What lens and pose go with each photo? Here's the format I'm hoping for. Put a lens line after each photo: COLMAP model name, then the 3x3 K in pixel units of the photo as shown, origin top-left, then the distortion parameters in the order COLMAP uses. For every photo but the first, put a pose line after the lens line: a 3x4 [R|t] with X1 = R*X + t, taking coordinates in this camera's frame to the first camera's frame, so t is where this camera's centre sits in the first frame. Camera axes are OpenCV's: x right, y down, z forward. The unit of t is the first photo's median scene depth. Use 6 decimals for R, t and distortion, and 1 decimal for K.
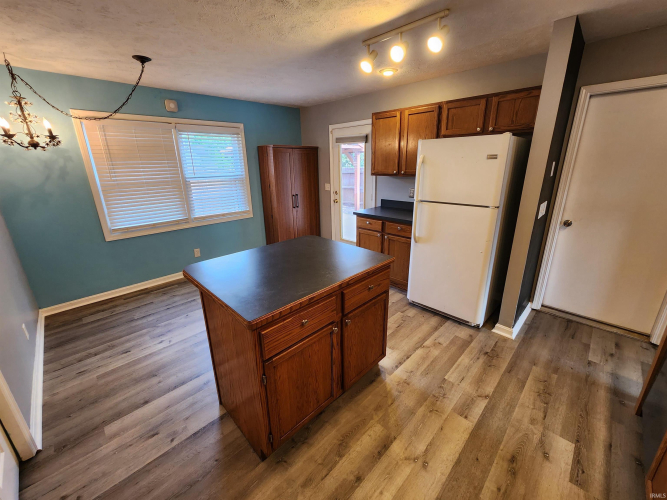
lens RADIAL K [[271.3, 0, 334.0], [0, 271.3, 248.1], [0, 0, 1]] dist [-0.000245, -0.001155]
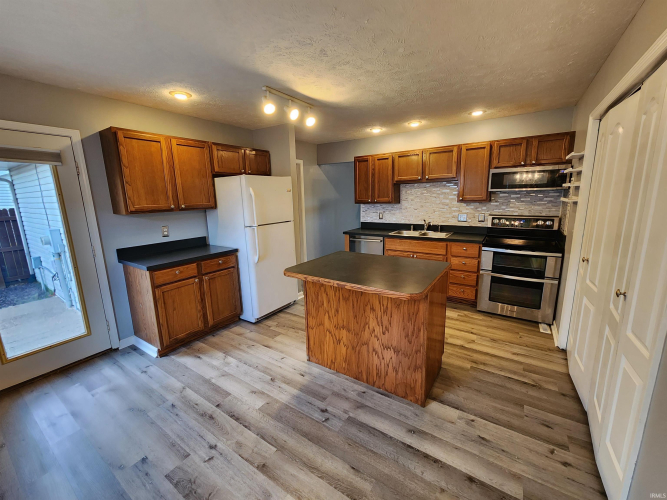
lens RADIAL K [[271.3, 0, 334.0], [0, 271.3, 248.4], [0, 0, 1]] dist [-0.000245, -0.001155]
pose [[-0.192288, -0.175476, 0.965522, -0.892292], [0.316013, 0.920402, 0.230211, -0.251843], [-0.929065, 0.349384, -0.121530, 0.872547]]
